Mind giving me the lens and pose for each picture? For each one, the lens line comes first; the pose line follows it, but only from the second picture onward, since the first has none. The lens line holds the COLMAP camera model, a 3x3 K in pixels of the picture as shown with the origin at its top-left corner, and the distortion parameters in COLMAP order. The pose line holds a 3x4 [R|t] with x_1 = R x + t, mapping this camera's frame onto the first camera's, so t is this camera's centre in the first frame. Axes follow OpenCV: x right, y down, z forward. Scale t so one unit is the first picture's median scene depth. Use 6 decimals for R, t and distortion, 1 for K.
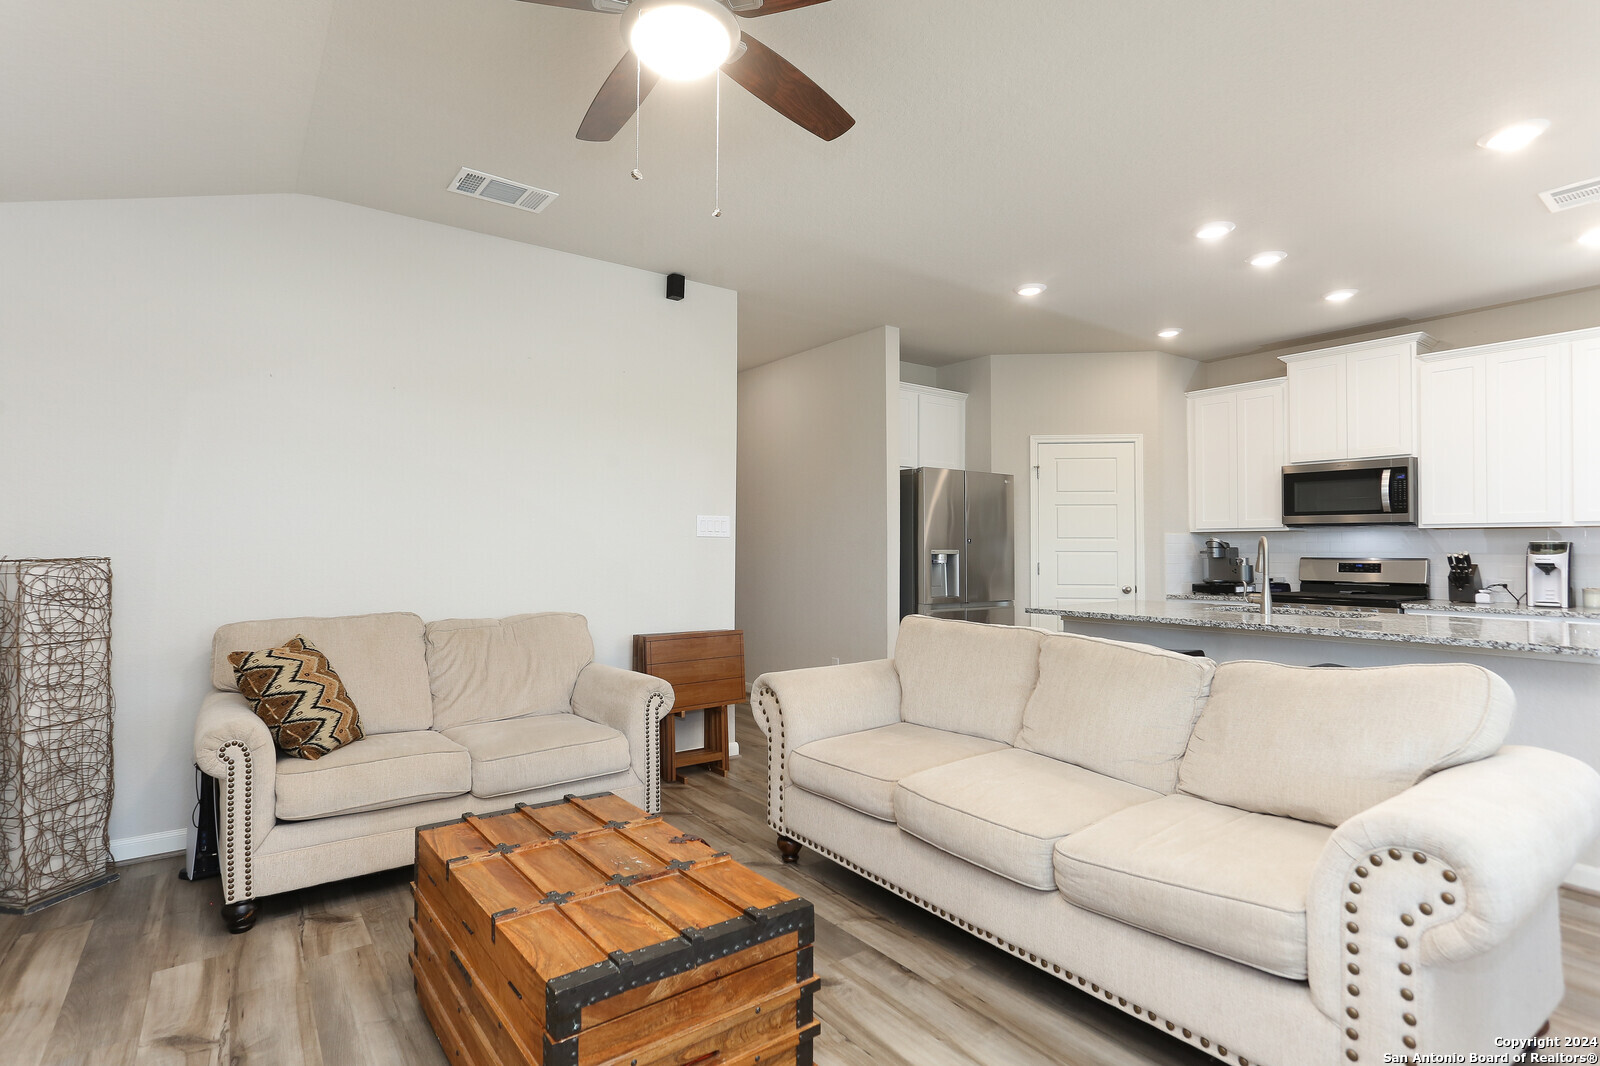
lens RADIAL K [[812.7, 0, 807.7], [0, 812.7, 529.2], [0, 0, 1]] dist [-0.001779, 0.005691]
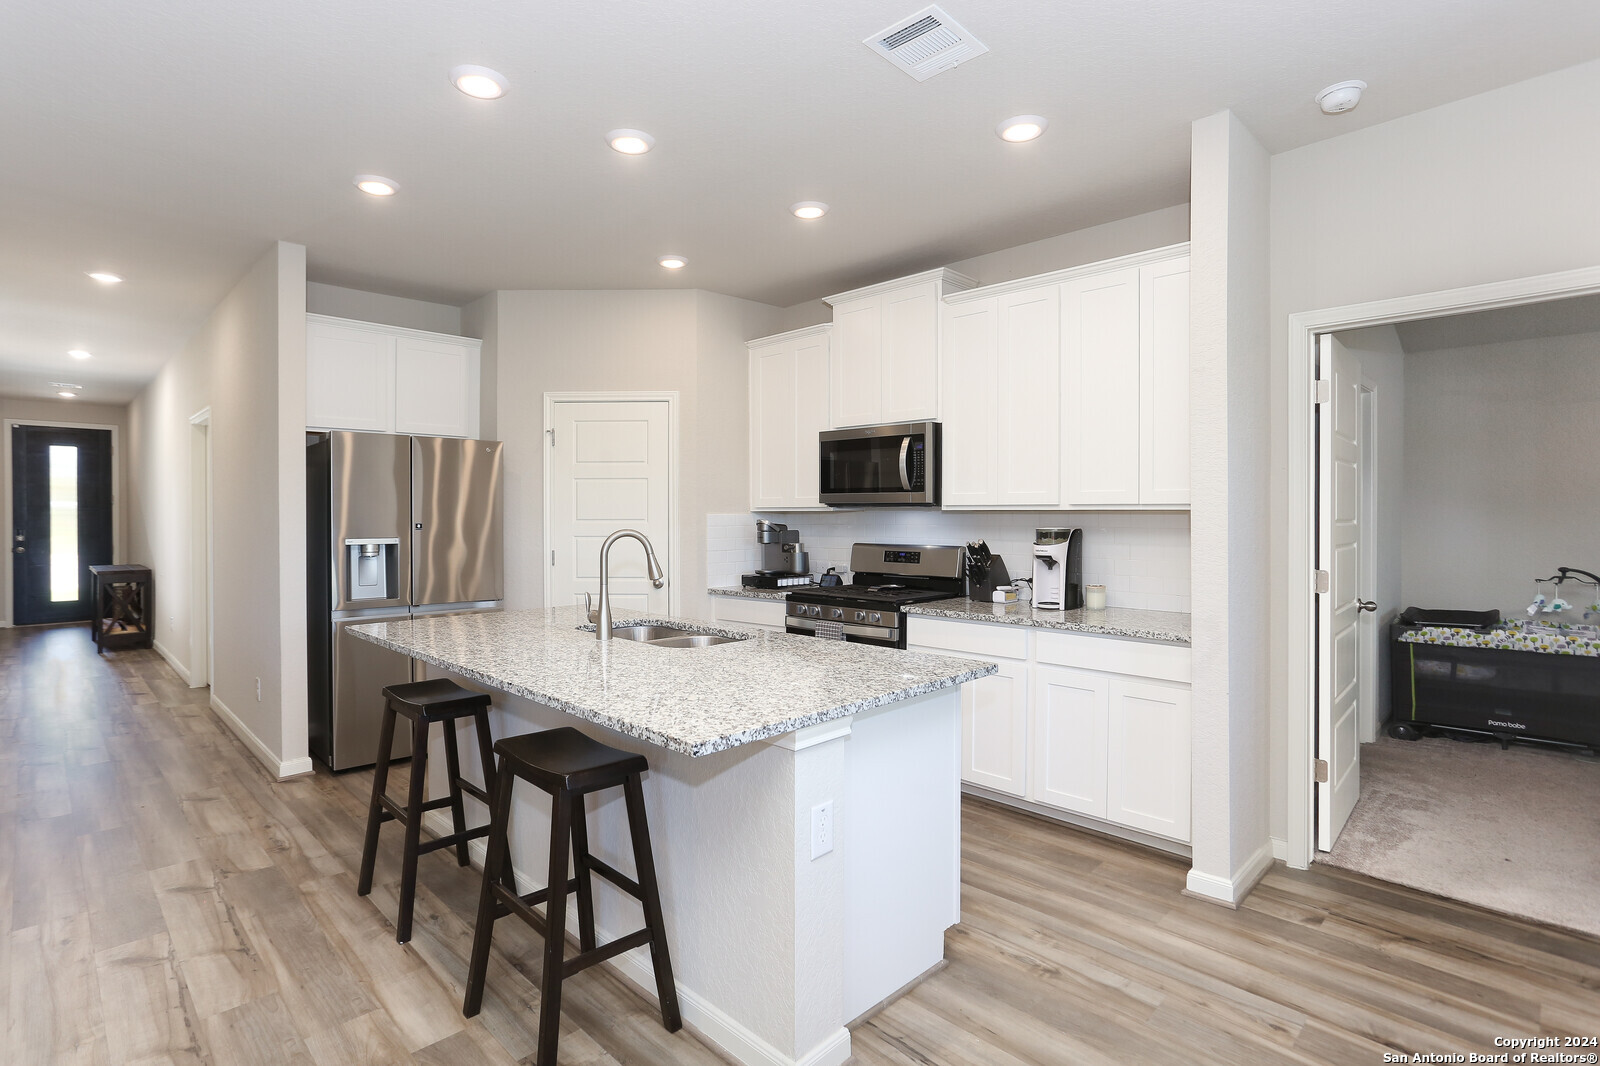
lens RADIAL K [[812.7, 0, 801.1], [0, 812.7, 521.8], [0, 0, 1]] dist [-0.001779, 0.005691]
pose [[0.992039, -0.009289, 0.125590, 0.465263], [0.004793, 0.999338, 0.036054, -0.017630], [-0.125842, -0.035165, 0.991427, 0.195339]]
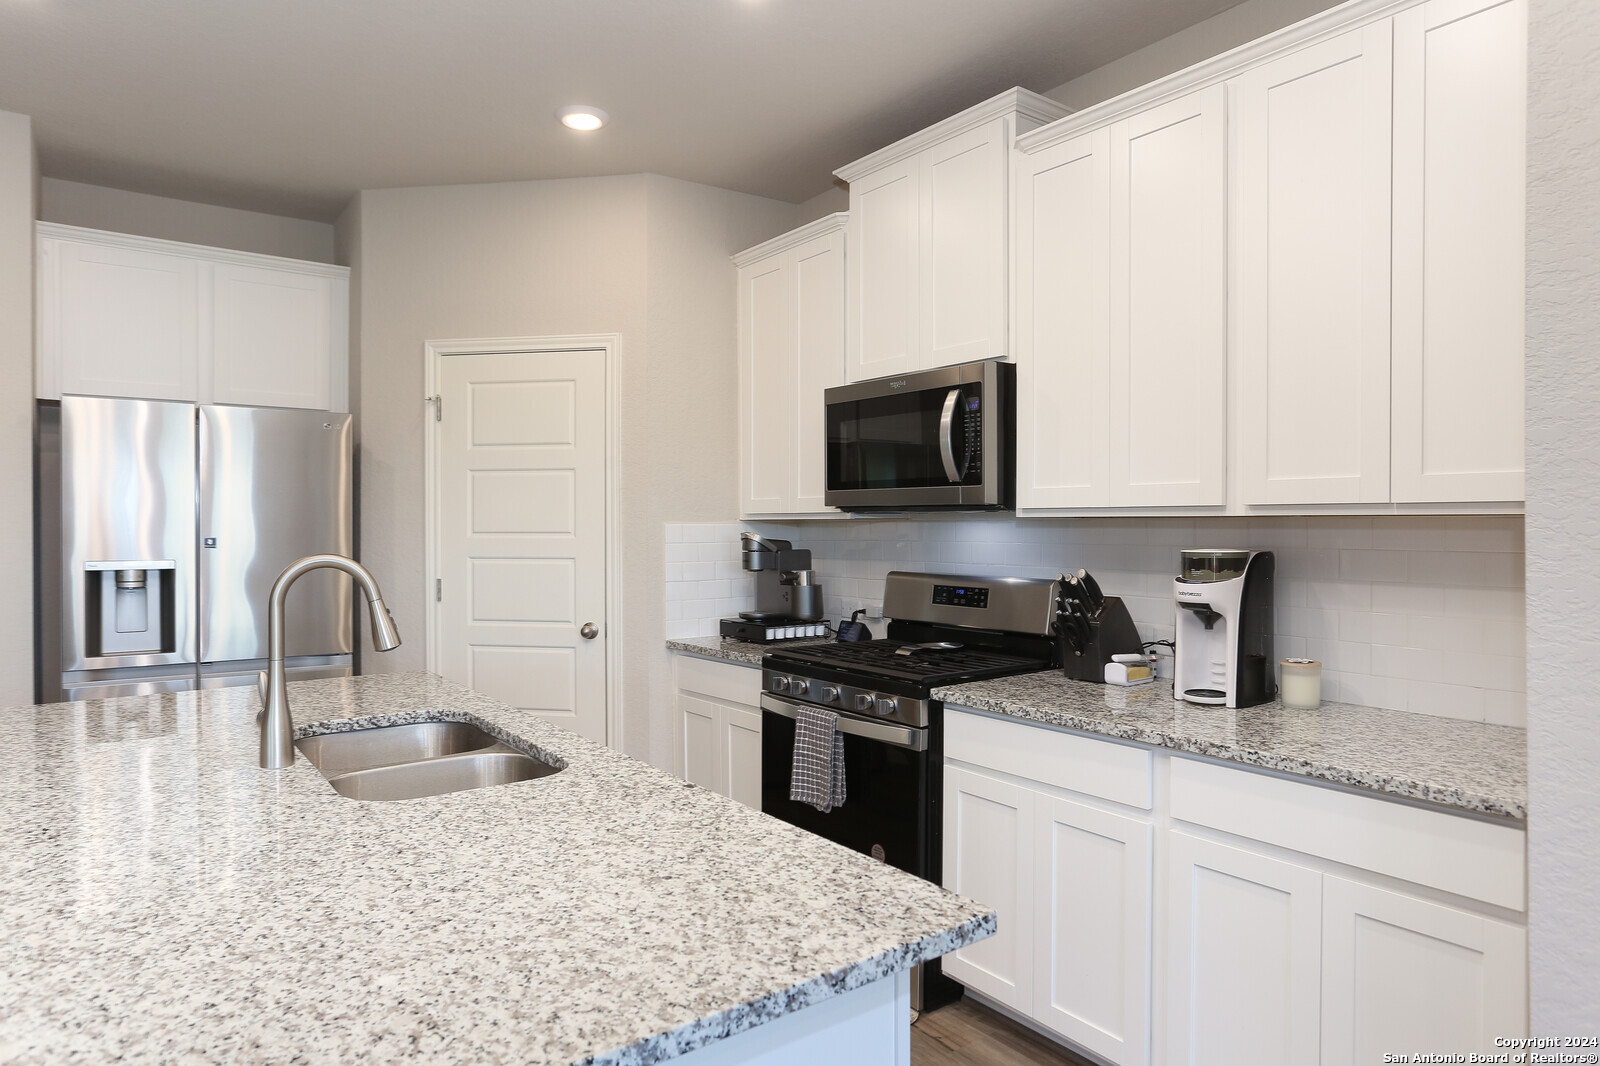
lens RADIAL K [[974.9, 0, 808.6], [0, 974.9, 526.0], [0, 0, 1]] dist [0.004613, 0.005050]
pose [[0.999812, -0.008184, -0.017579, 0.586349], [0.008667, 0.999582, 0.027569, -0.011111], [0.017347, -0.027716, 0.999465, 0.406182]]
